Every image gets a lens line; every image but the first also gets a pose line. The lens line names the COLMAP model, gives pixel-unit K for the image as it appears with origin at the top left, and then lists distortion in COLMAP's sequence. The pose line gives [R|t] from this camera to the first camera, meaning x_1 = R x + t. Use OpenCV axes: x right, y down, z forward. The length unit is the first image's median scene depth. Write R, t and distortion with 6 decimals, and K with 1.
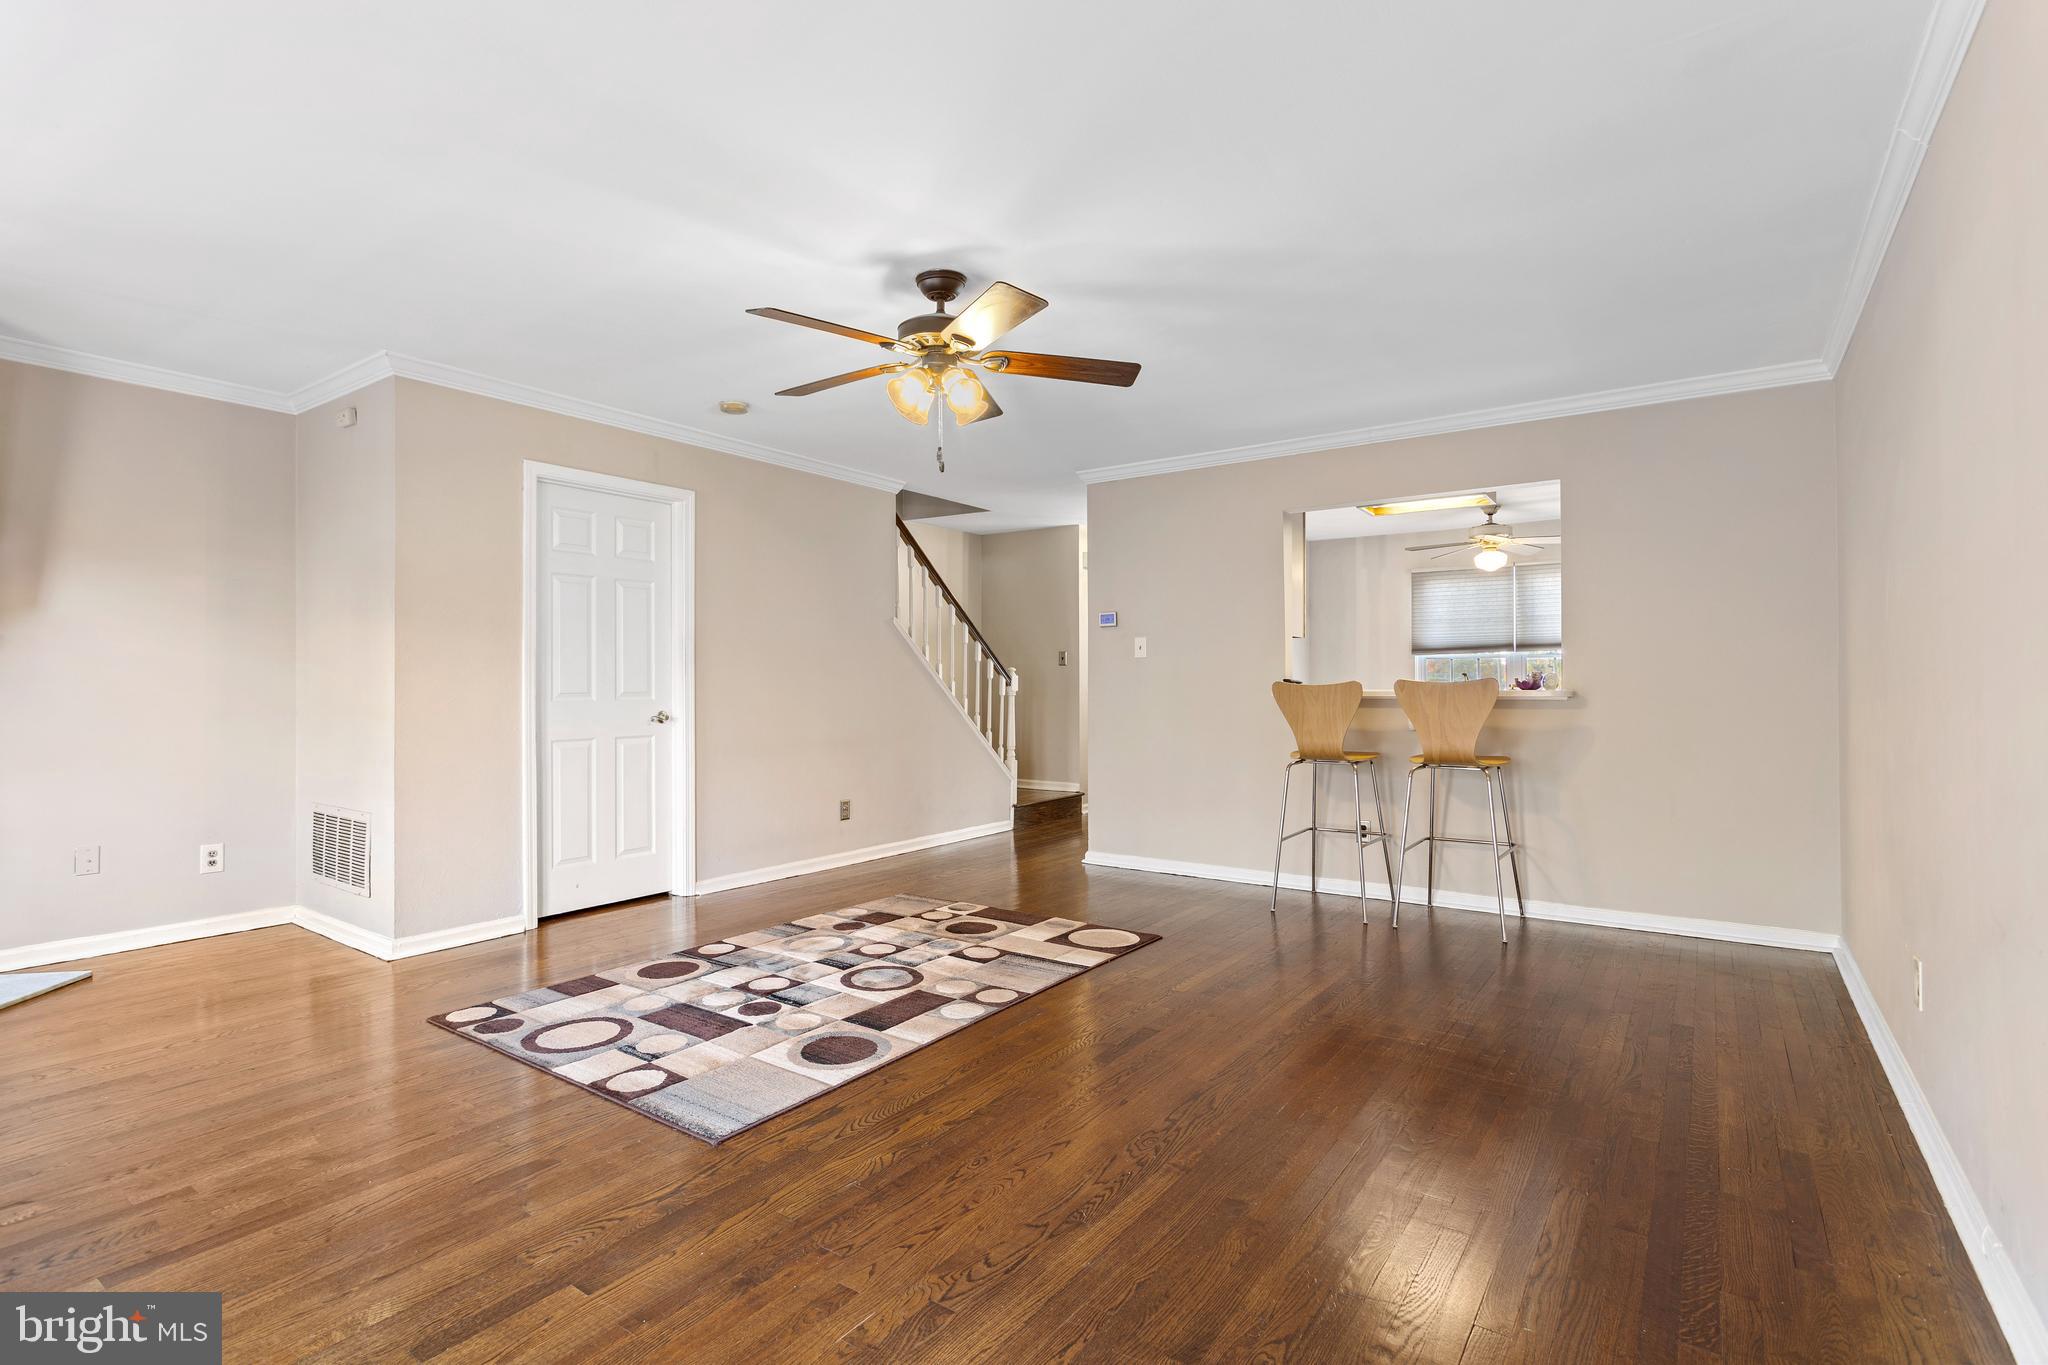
lens RADIAL K [[977.9, 0, 1017.4], [0, 977.9, 656.1], [0, 0, 1]] dist [0.001638, 0.001082]
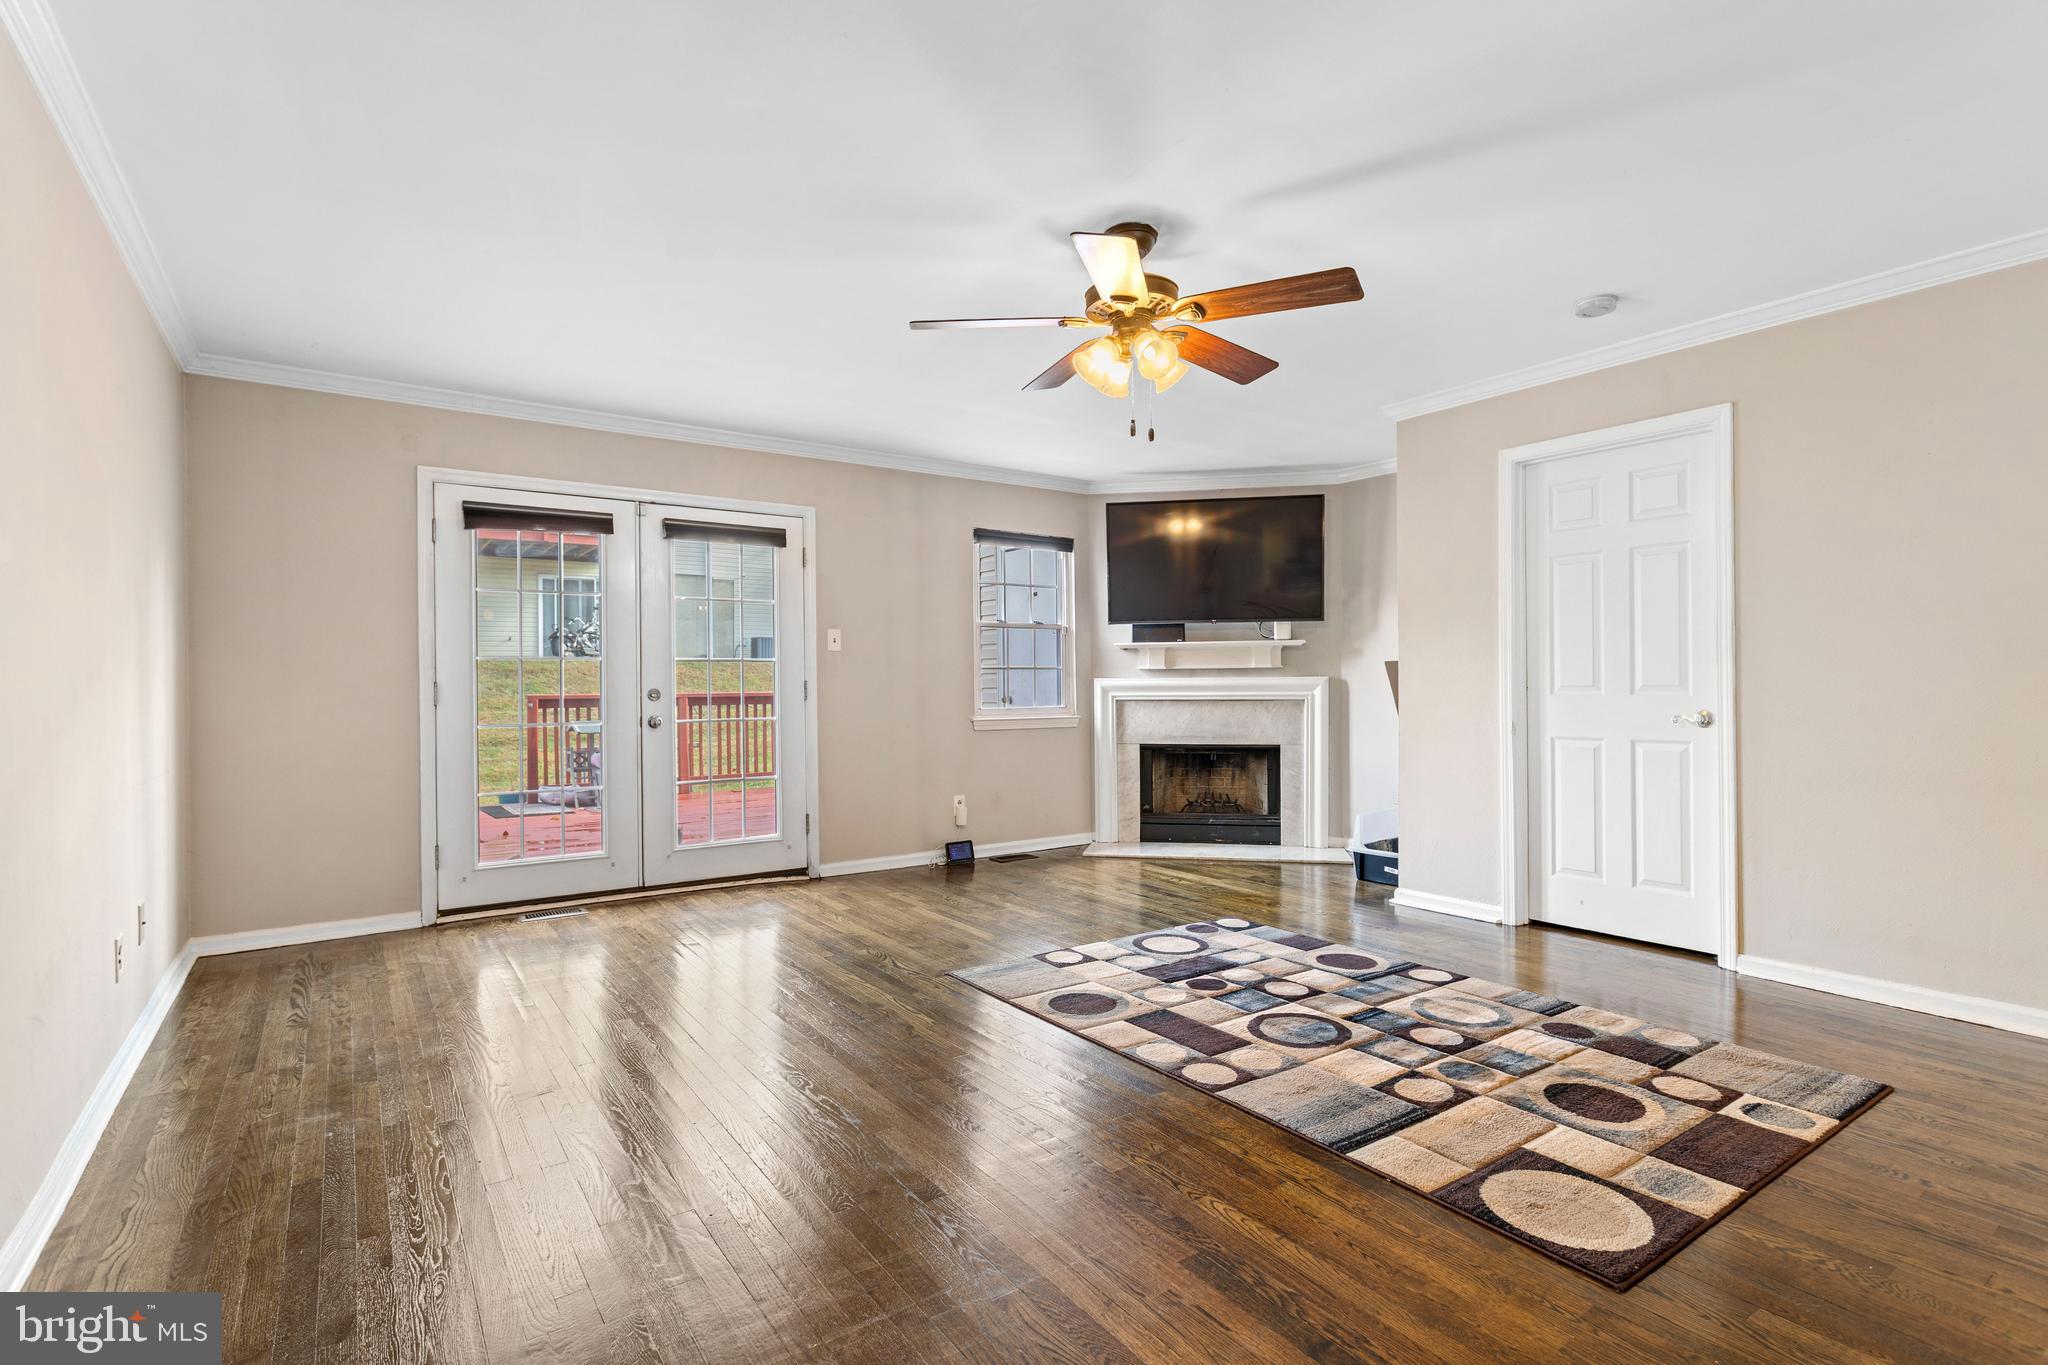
lens RADIAL K [[977.9, 0, 1017.4], [0, 977.9, 656.1], [0, 0, 1]] dist [0.001638, 0.001082]
pose [[-0.336774, -0.024363, -0.941270, 0.744965], [0.032011, 0.998791, -0.037305, 0.037304], [0.941041, -0.042695, -0.335586, 1.088950]]
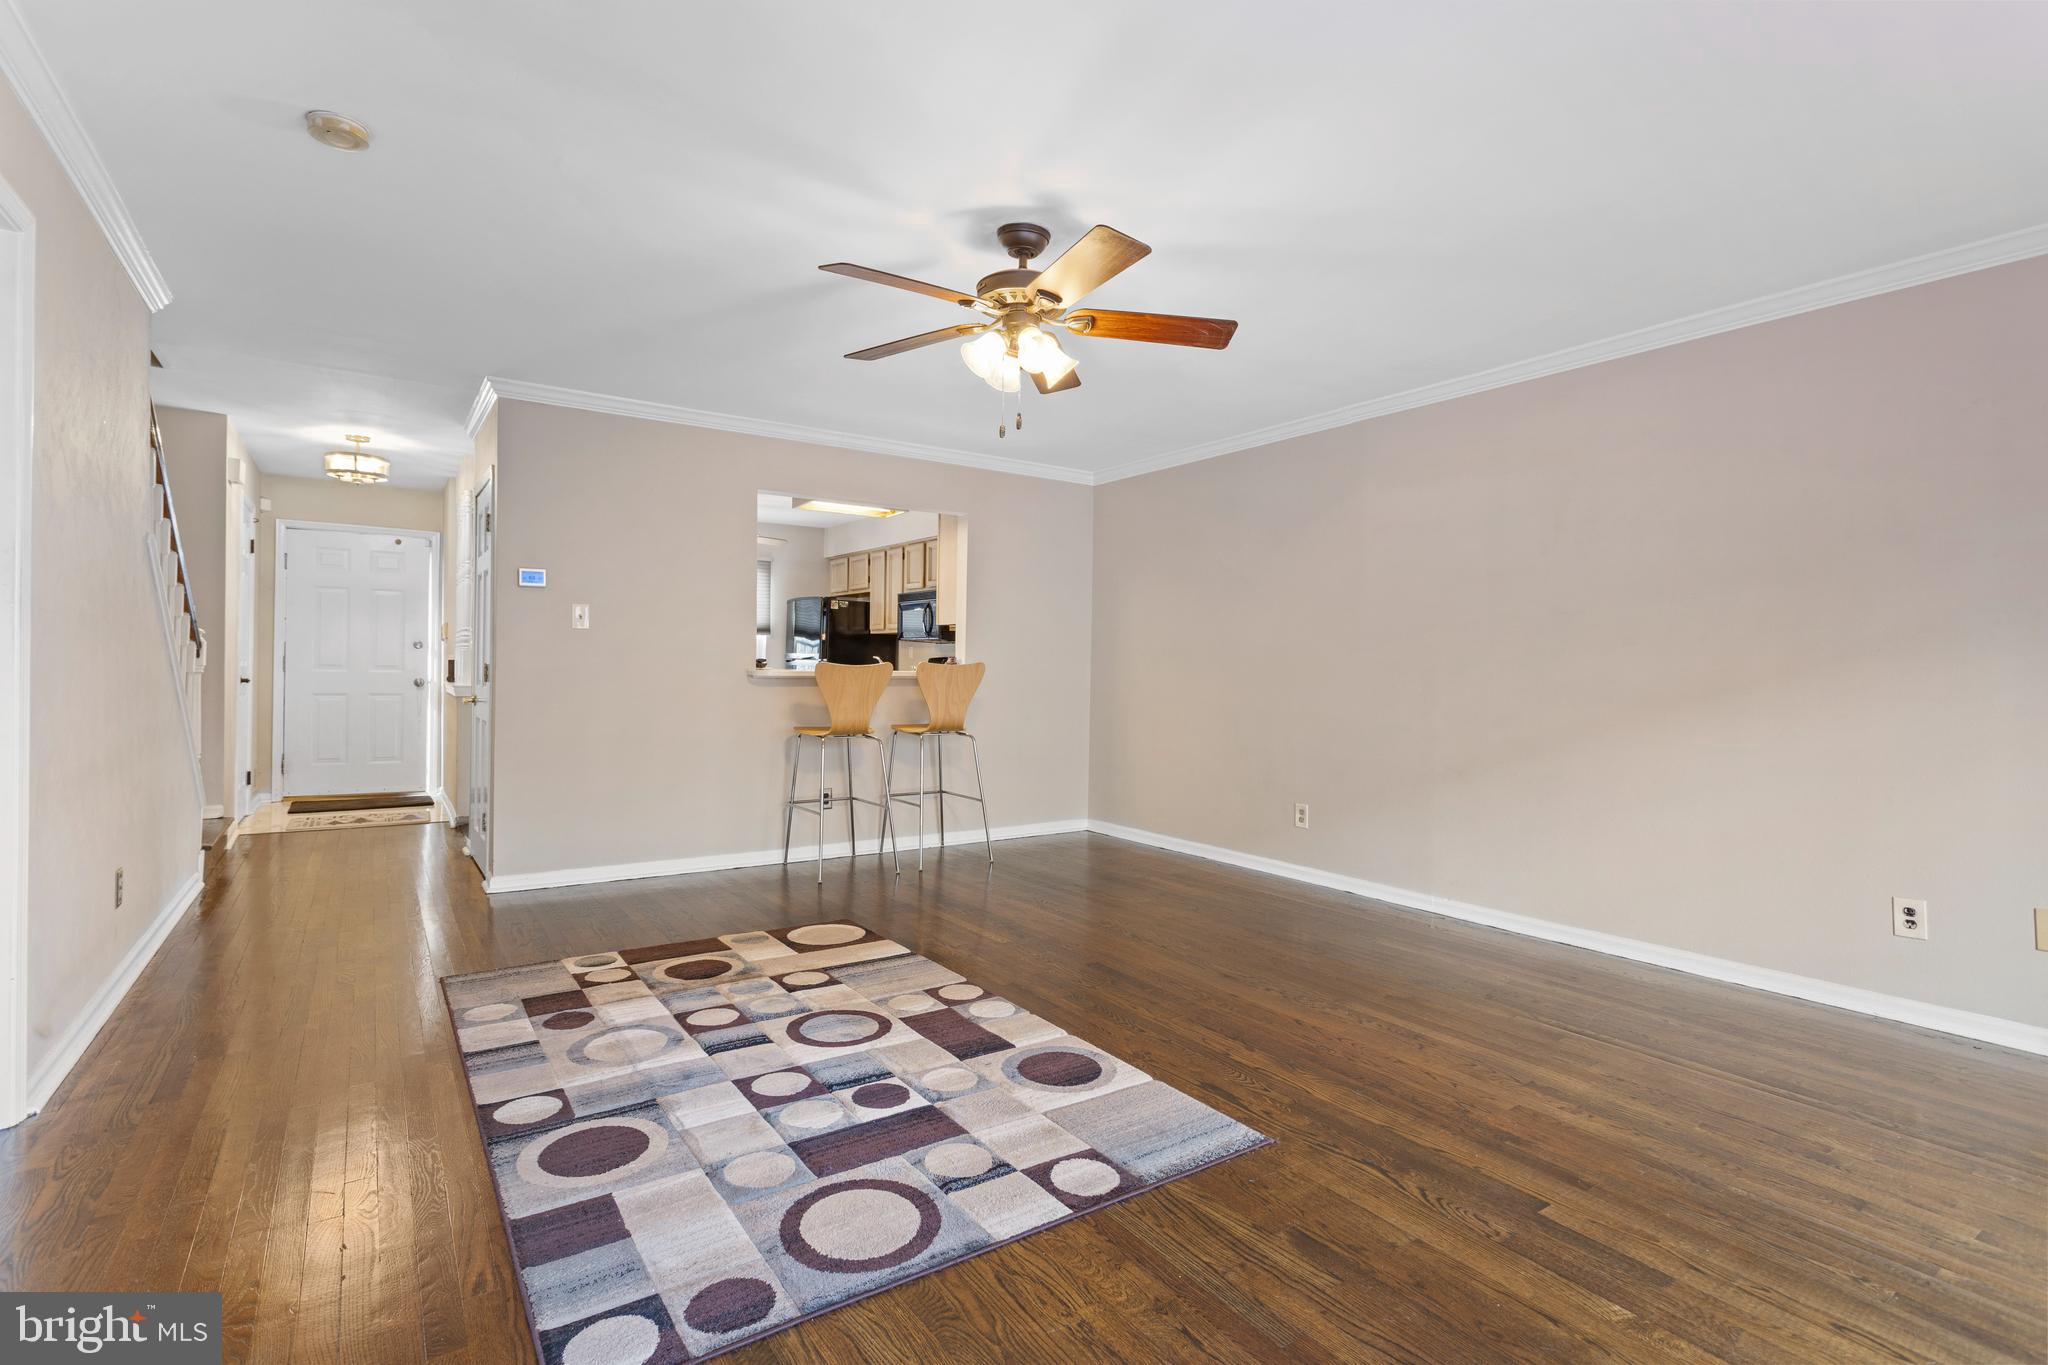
lens RADIAL K [[974.7, 0, 1024.6], [0, 974.7, 670.9], [0, 0, 1]] dist [-0.001495, 0.000016]
pose [[0.342479, 0.003988, 0.939517, -0.857025], [-0.039674, 0.999160, 0.010220, 0.022166], [-0.938687, -0.040774, 0.342350, 0.605943]]
